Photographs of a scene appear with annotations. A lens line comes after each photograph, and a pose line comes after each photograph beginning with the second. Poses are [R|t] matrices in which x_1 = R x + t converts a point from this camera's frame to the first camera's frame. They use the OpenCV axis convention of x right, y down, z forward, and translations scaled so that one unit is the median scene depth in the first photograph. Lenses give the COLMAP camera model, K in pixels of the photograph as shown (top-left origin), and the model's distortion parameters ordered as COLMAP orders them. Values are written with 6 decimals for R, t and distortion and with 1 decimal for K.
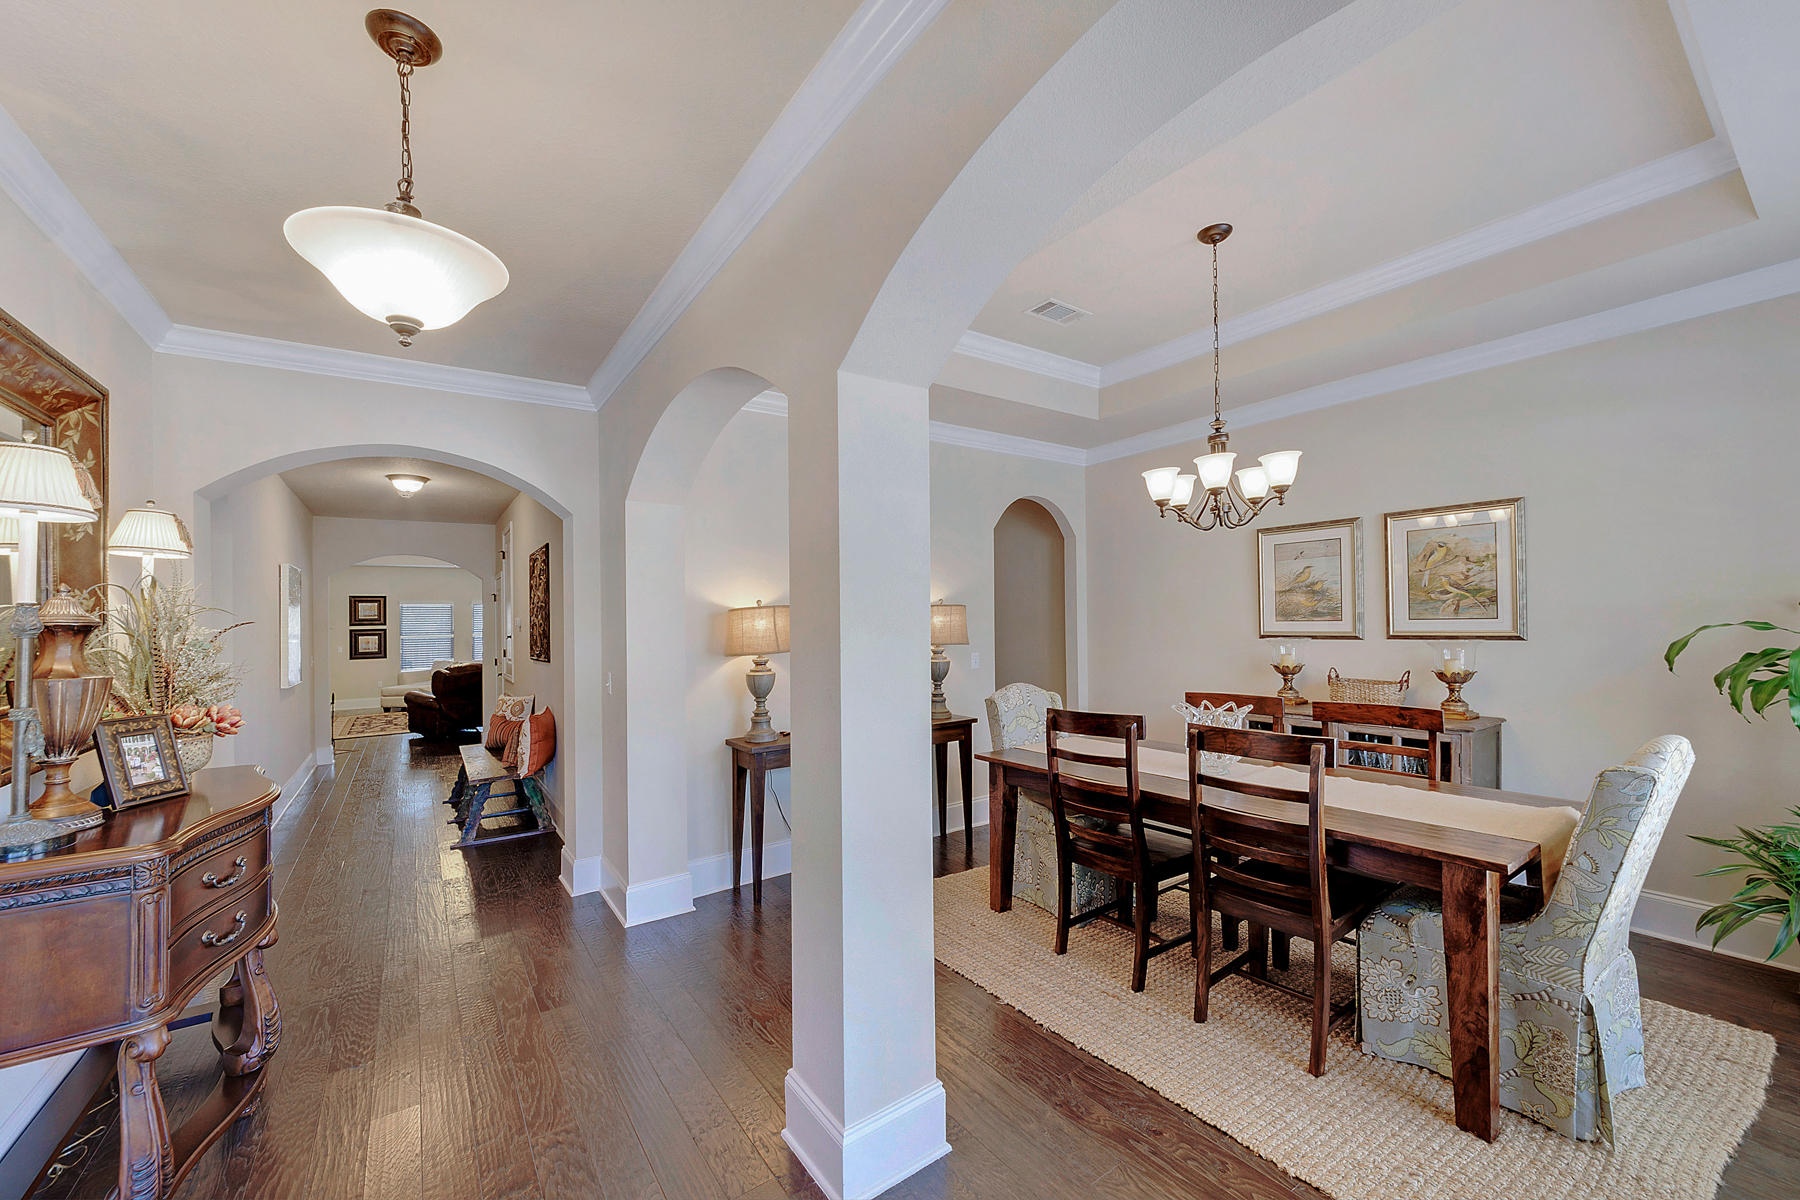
lens RADIAL K [[670.1, 0, 871.3], [0, 670.1, 606.0], [0, 0, 1]] dist [0.000280, -0.000037]
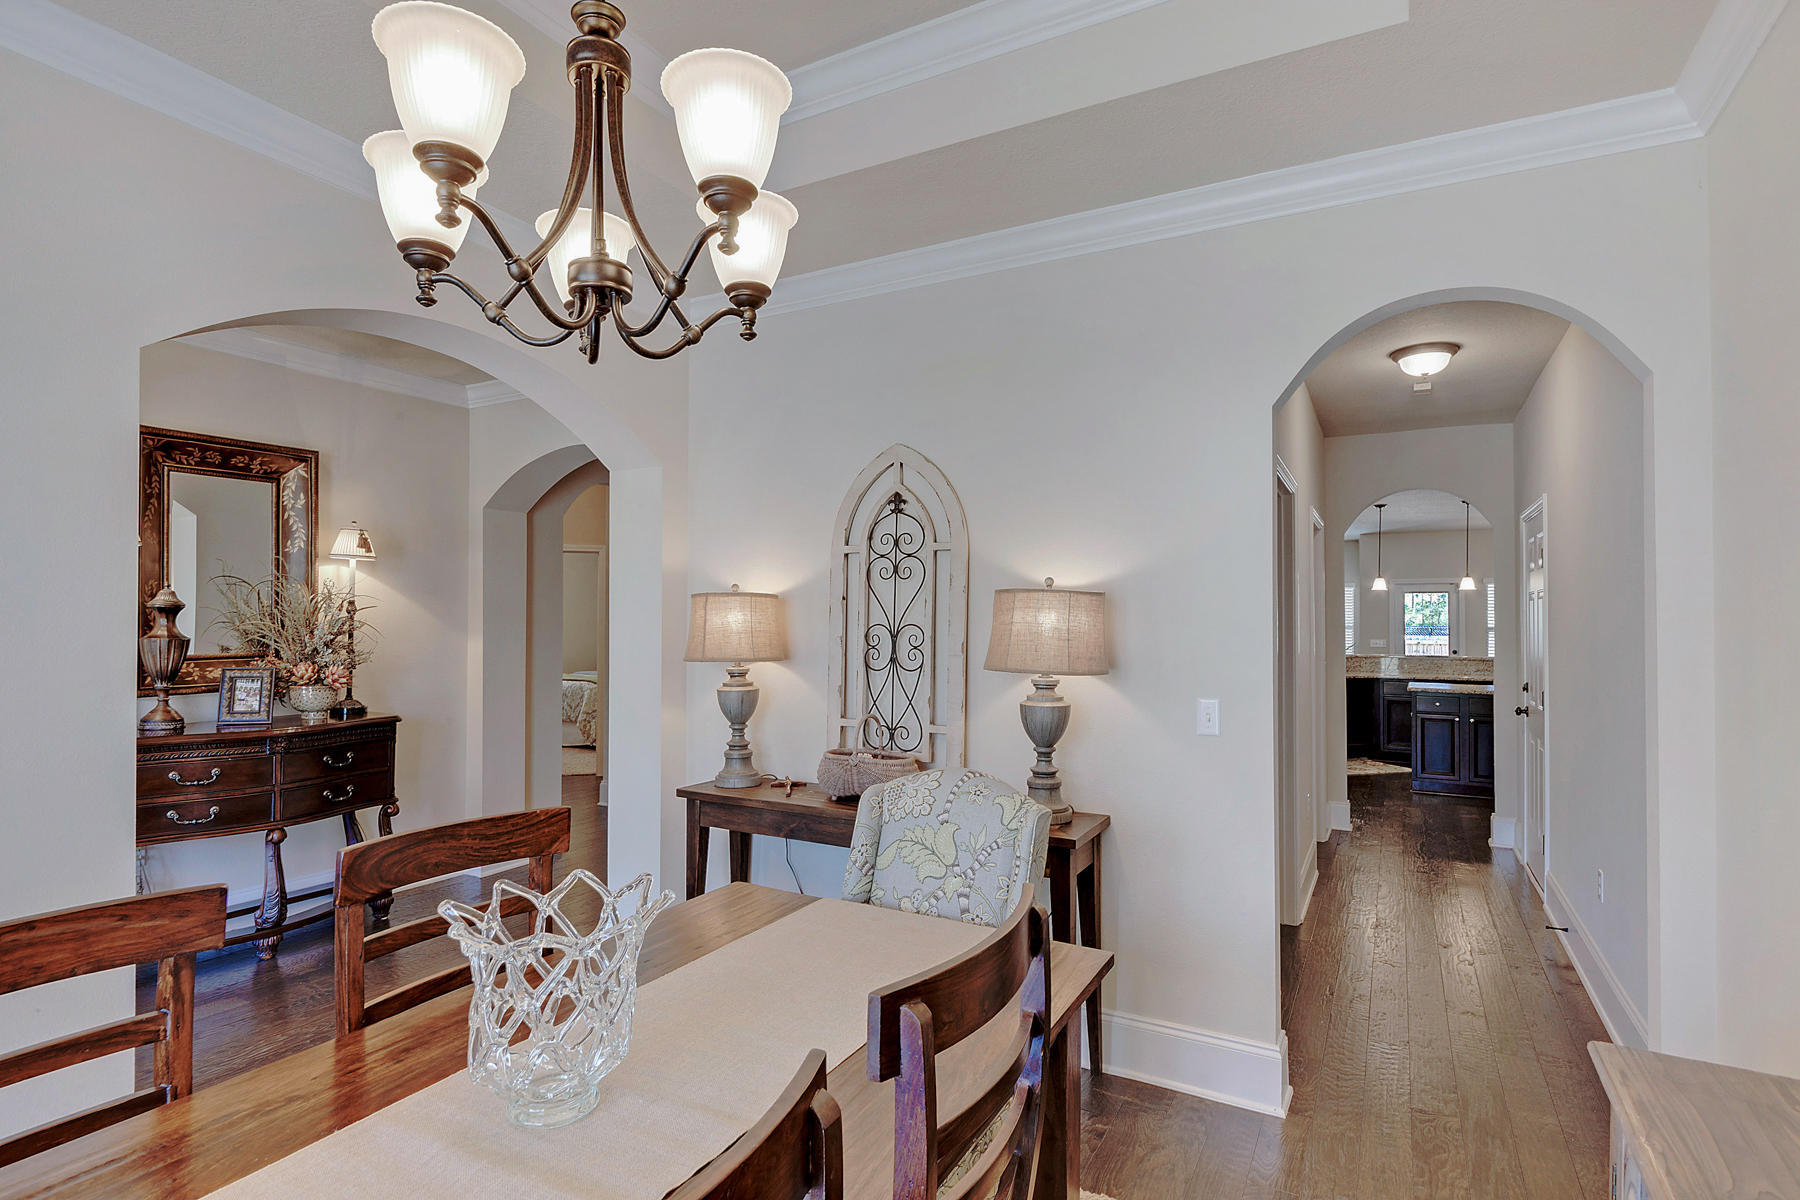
lens RADIAL K [[909.5, 0, 900.0], [0, 909.5, 600.0], [0, 0, 1]] dist [-0.003596, -0.000245]
pose [[0.452974, 0.003087, -0.891518, 0.479438], [0.006539, 0.999956, 0.006785, 0.002409], [0.891500, -0.008903, 0.452934, 0.466354]]
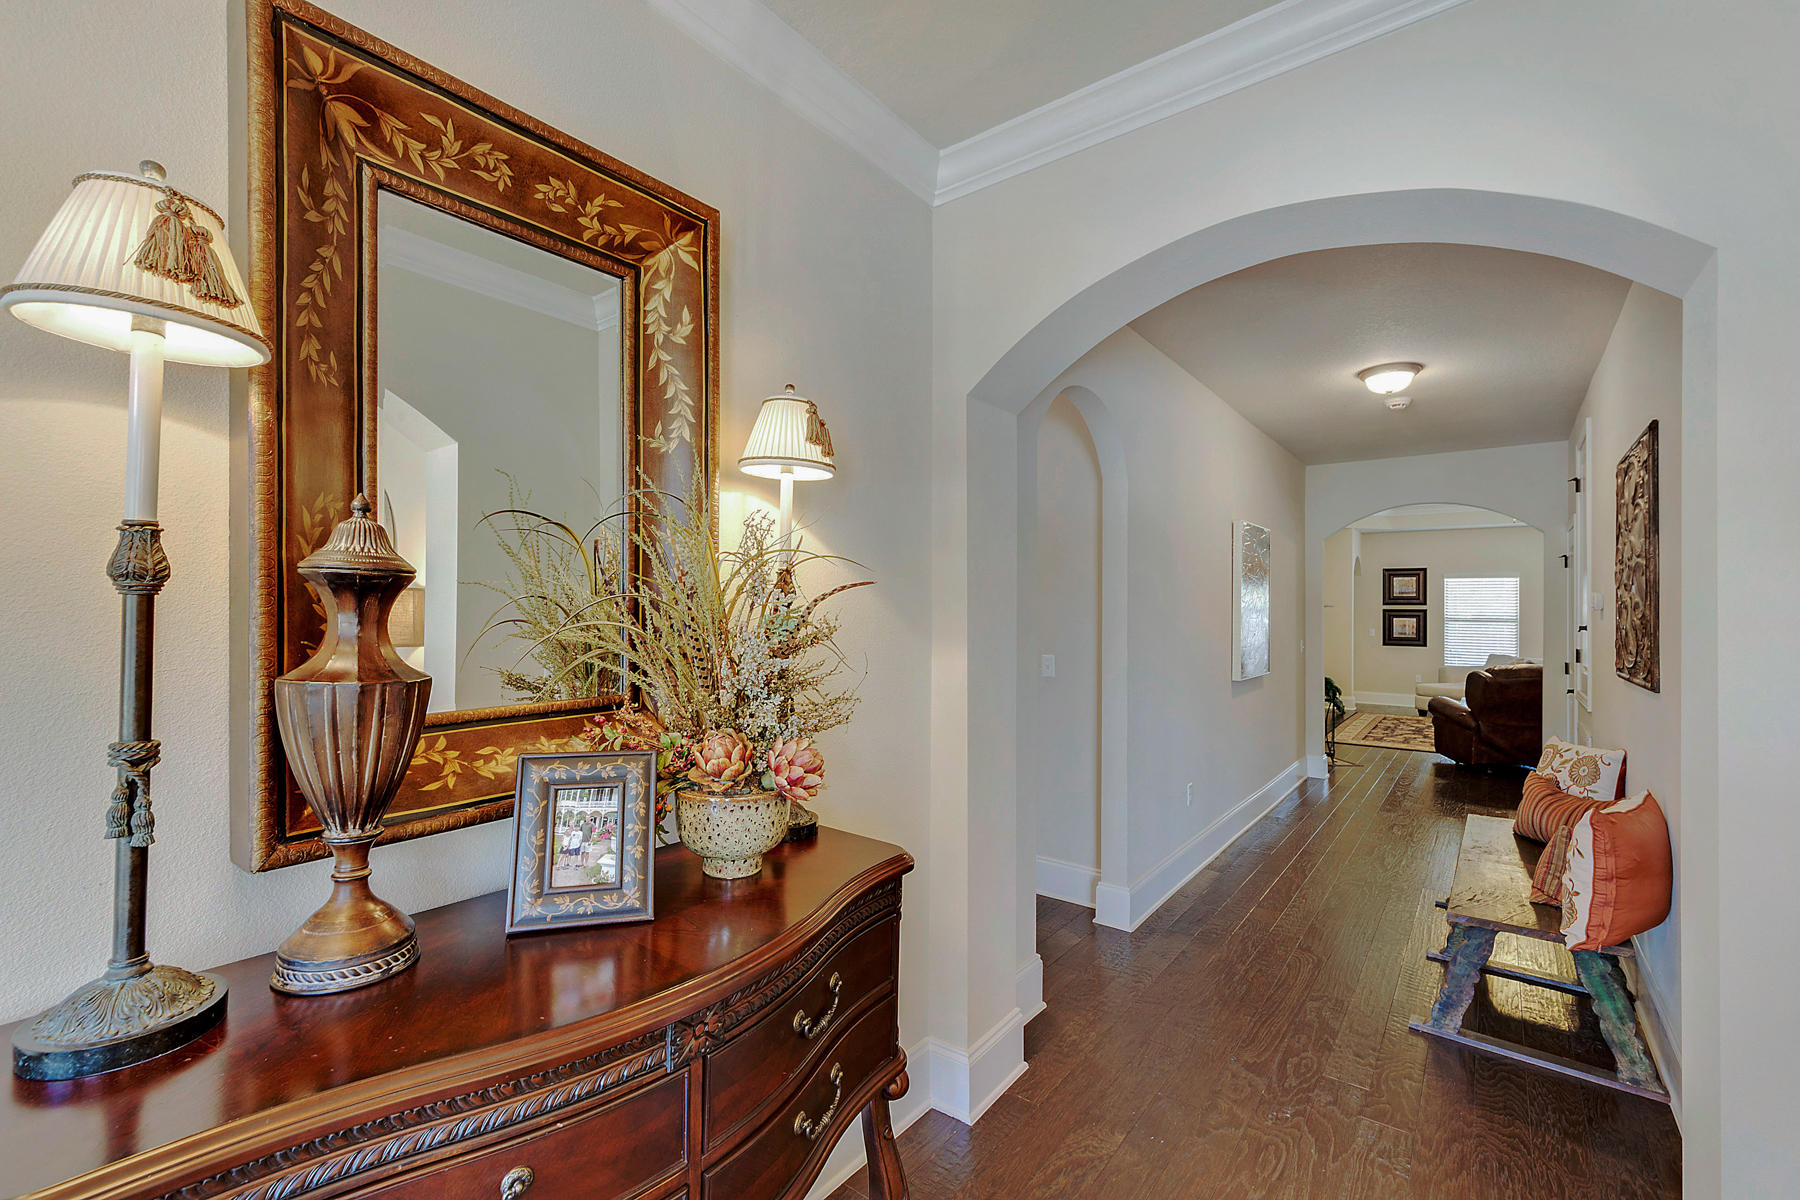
lens RADIAL K [[774.1, 0, 900.0], [0, 774.1, 600.0], [0, 0, 1]] dist [0.001064, 0.000414]
pose [[0.314456, 0.013824, -0.949172, -0.146765], [0.006066, 0.999844, 0.016572, 0.011836], [0.949253, -0.010968, 0.314323, 0.350017]]
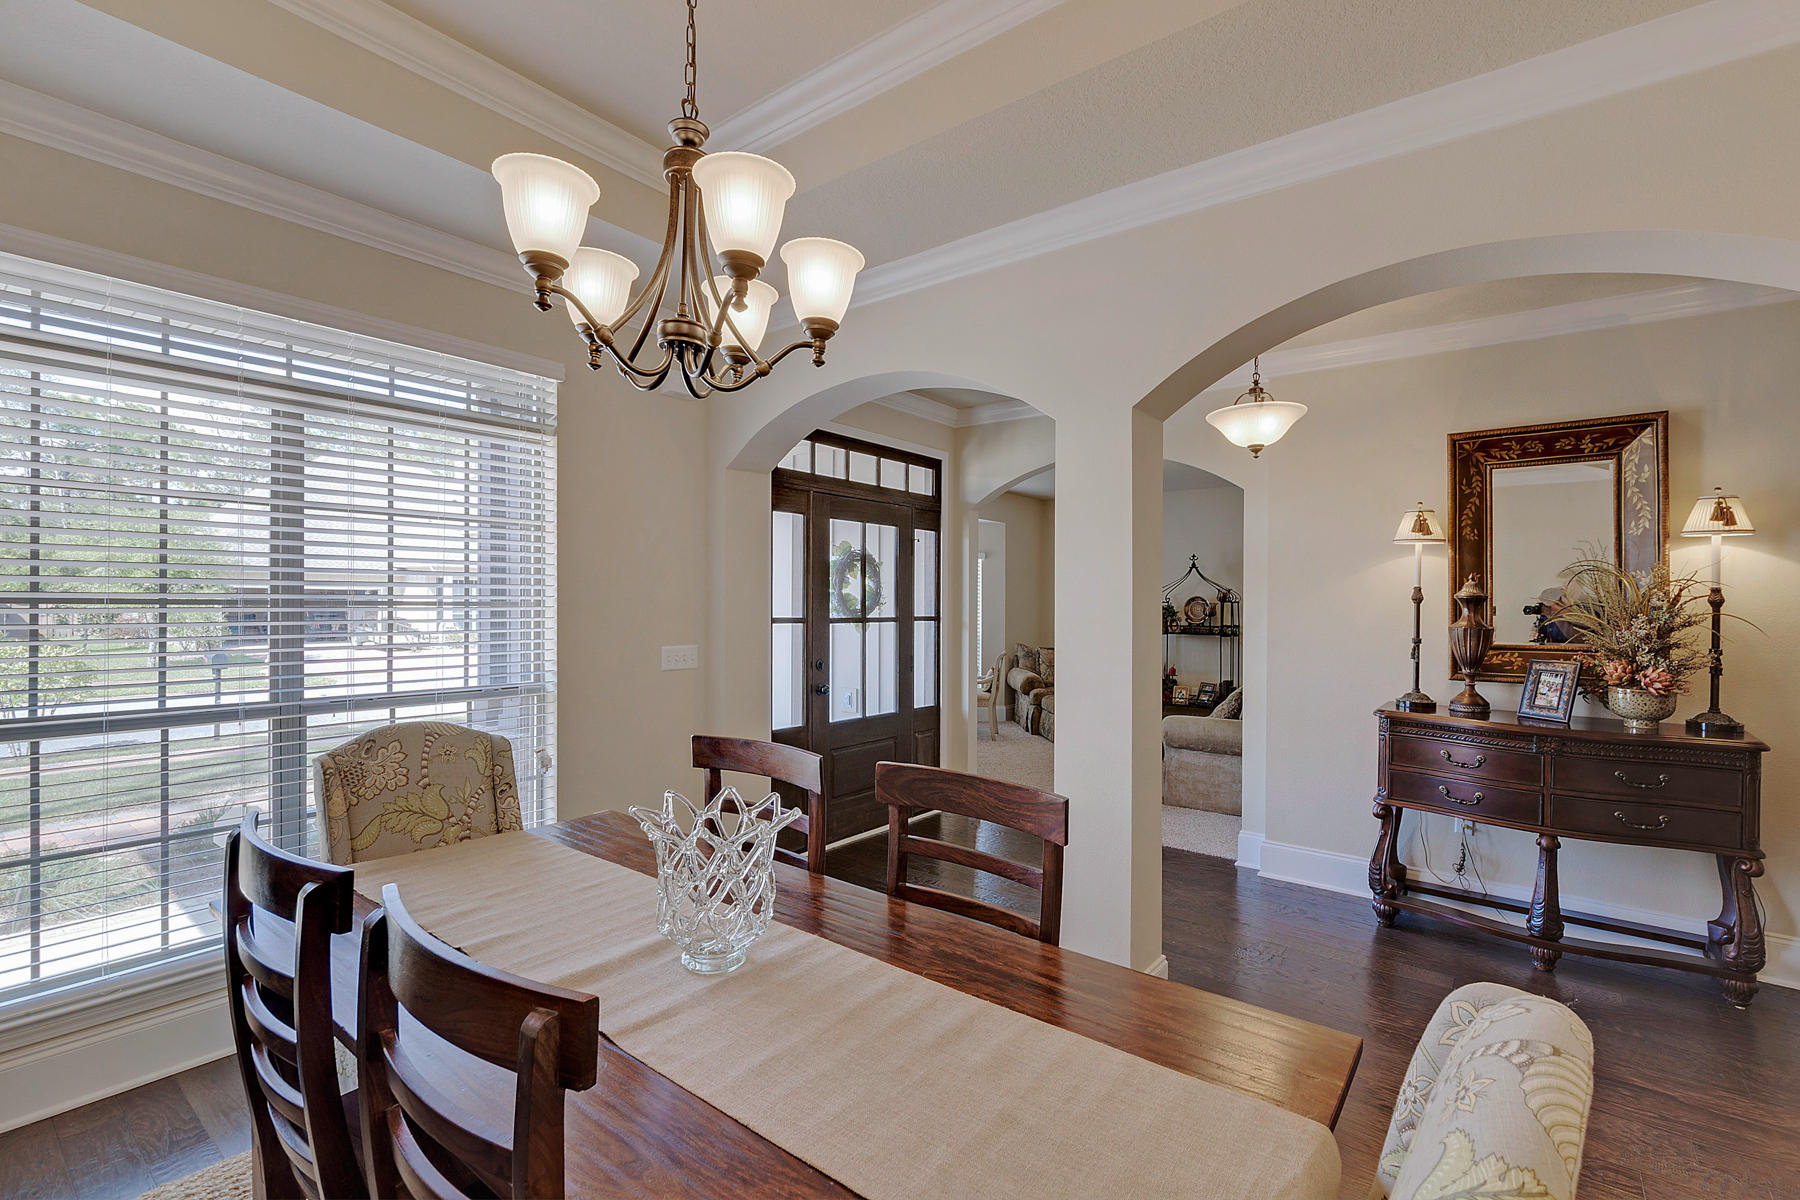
lens RADIAL K [[822.5, 0, 900.0], [0, 822.5, 600.0], [0, 0, 1]] dist [0.000205, 0.000031]
pose [[-0.952053, 0.010487, -0.305753, 0.268672], [0.016147, 0.999742, -0.015987, 0.013230], [0.305507, -0.020158, -0.951977, 0.762951]]
